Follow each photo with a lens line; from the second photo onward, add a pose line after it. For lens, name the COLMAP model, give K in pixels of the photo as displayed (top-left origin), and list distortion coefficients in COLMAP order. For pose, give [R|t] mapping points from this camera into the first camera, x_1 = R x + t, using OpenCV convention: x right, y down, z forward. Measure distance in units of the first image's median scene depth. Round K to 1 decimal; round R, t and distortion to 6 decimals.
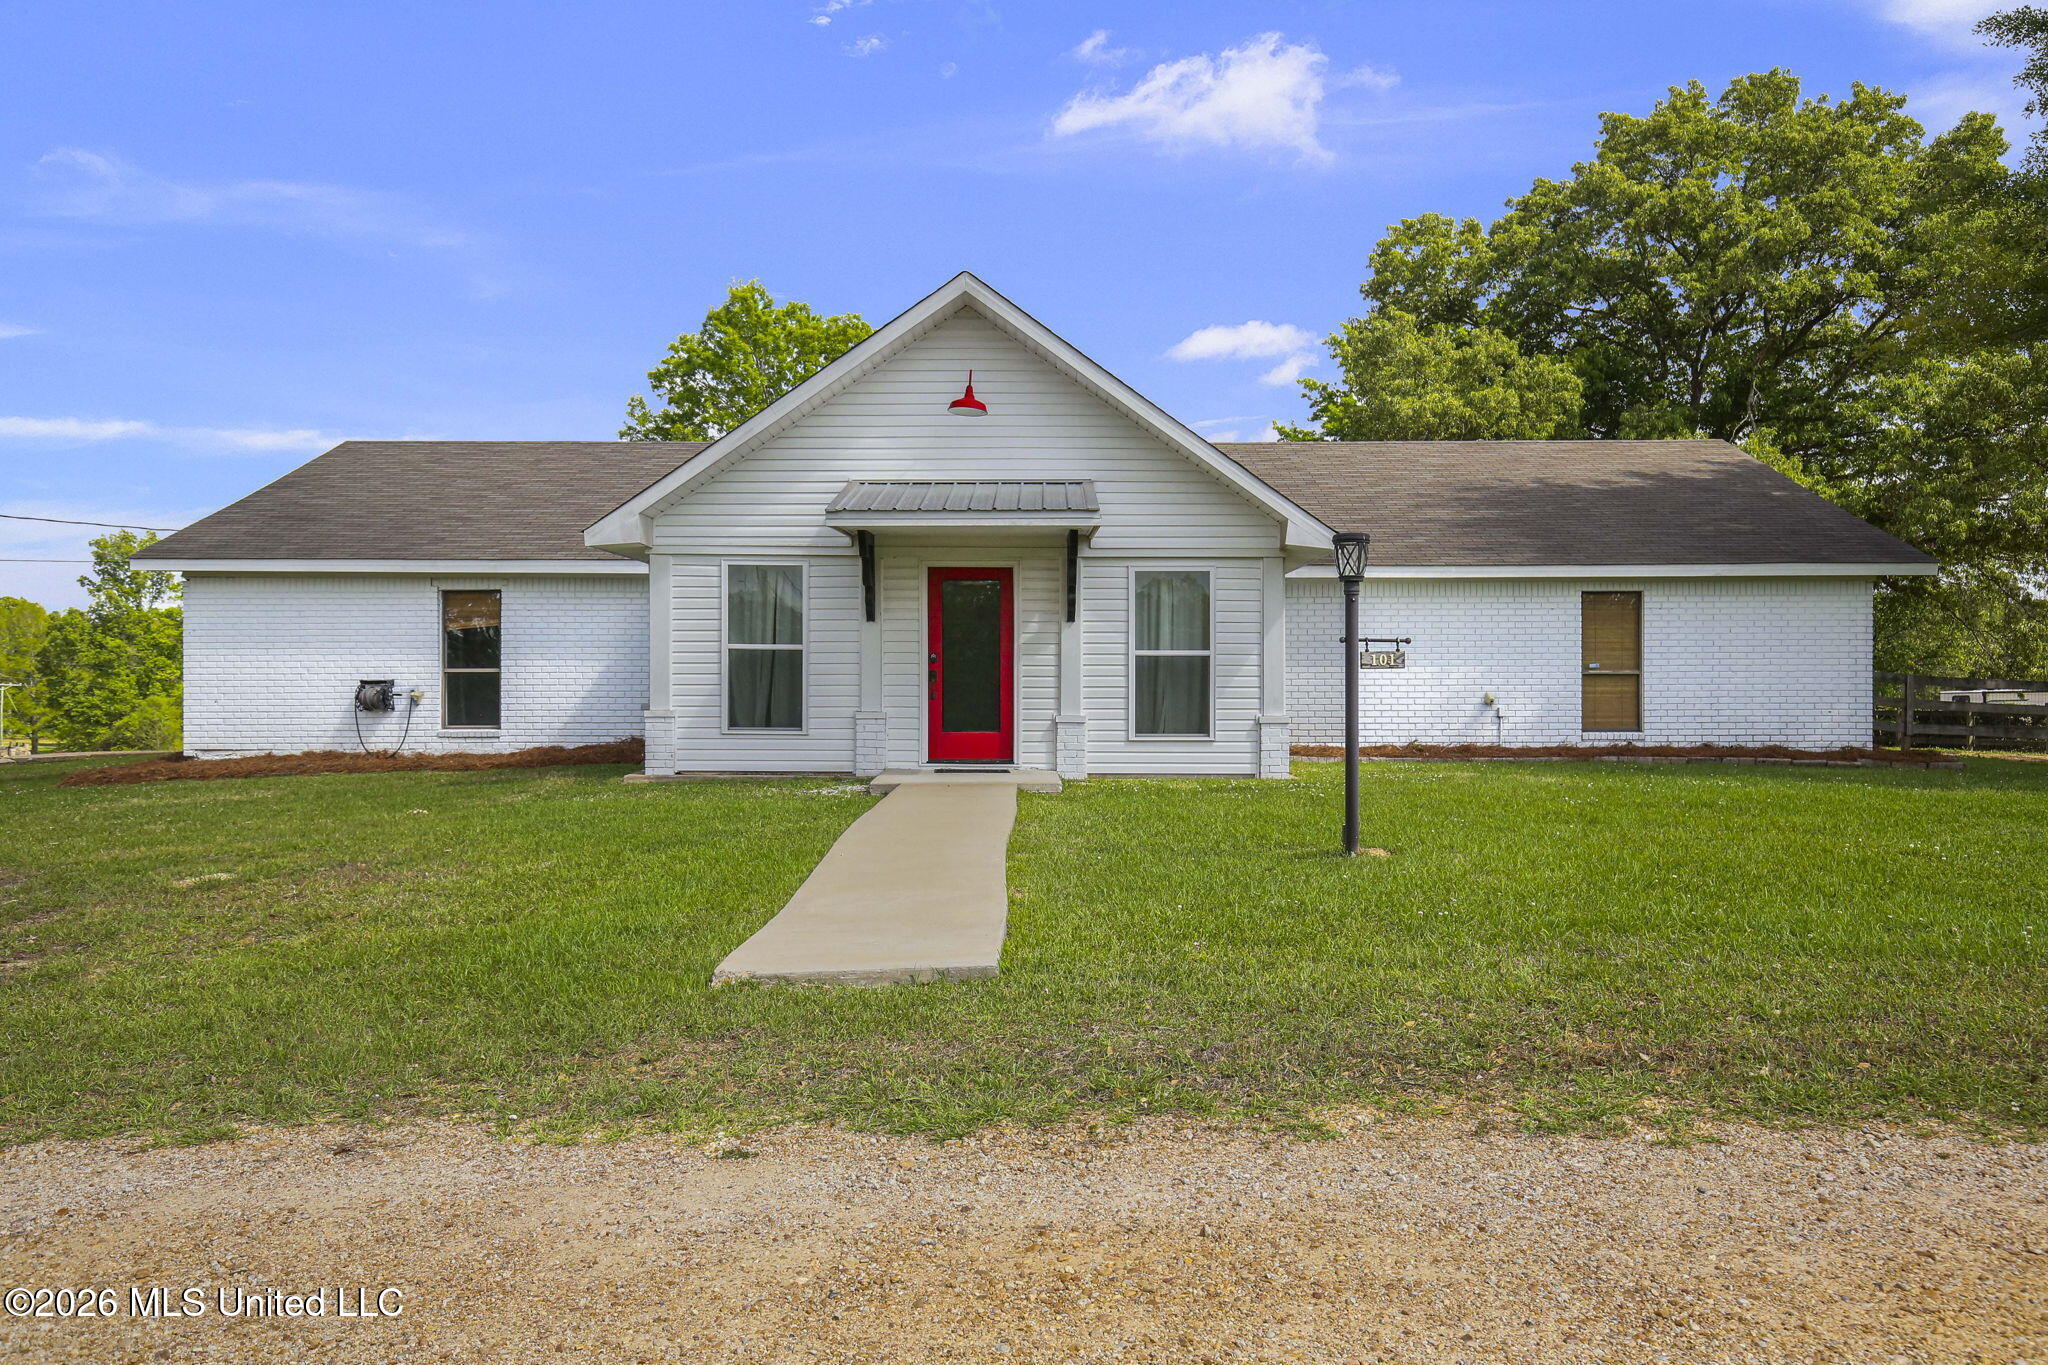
lens RADIAL K [[1529.9, 0, 1033.2], [0, 1529.9, 724.4], [0, 0, 1]] dist [-0.002416, 0.018567]
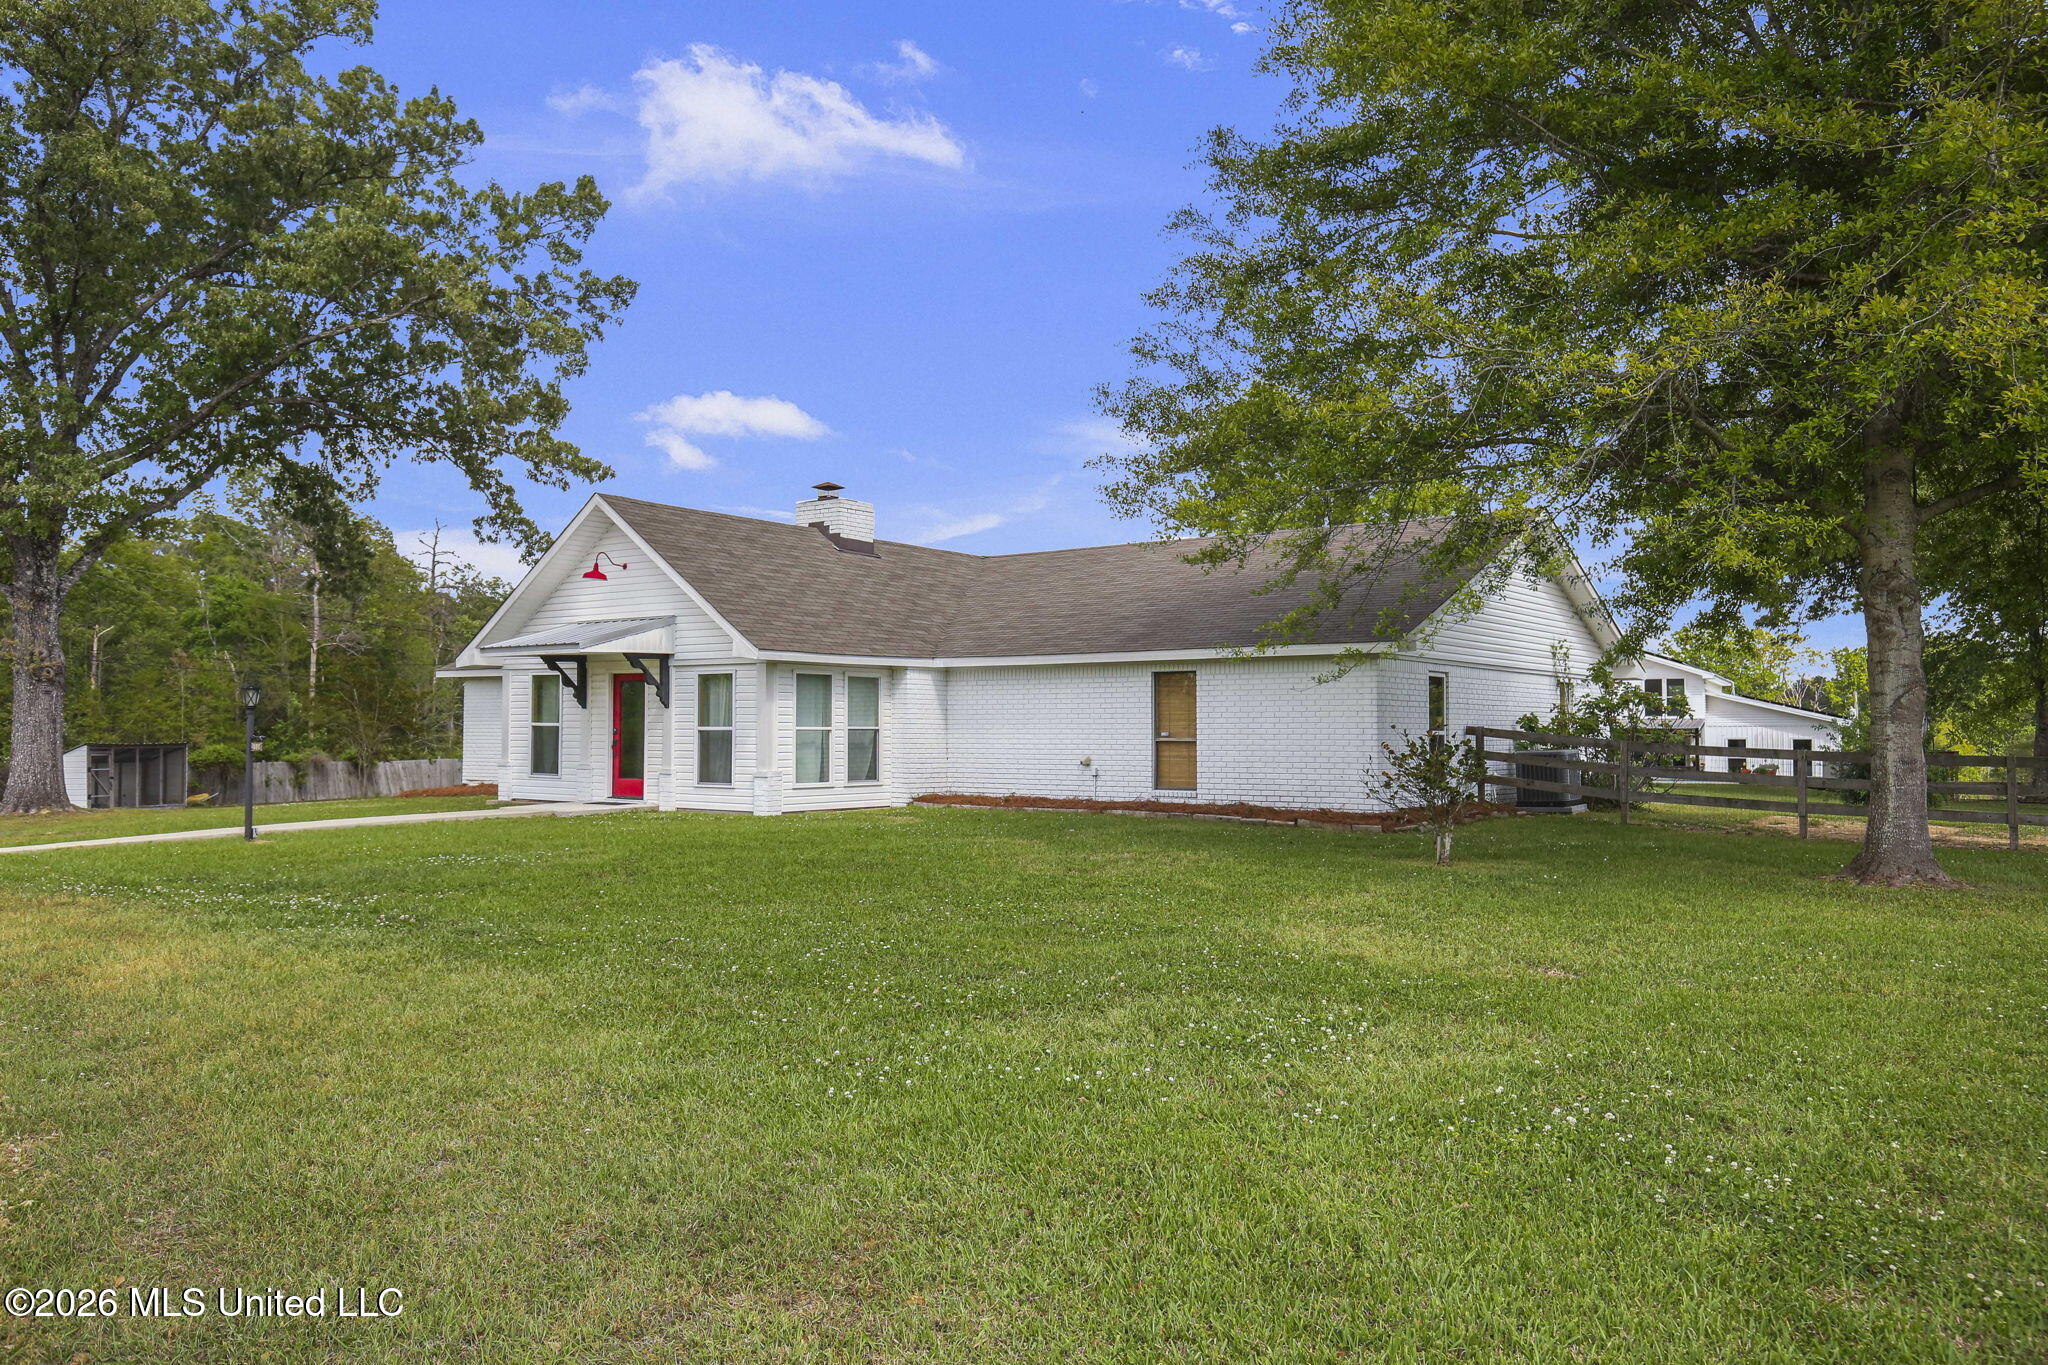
lens RADIAL K [[1529.9, 0, 1088.0], [0, 1529.9, 682.5], [0, 0, 1]] dist [-0.002416, 0.018567]
pose [[0.820703, -0.015171, -0.571154, 1.218497], [-0.014193, 0.998798, -0.046923, -0.026641], [0.571179, 0.046616, 0.819501, -0.011937]]
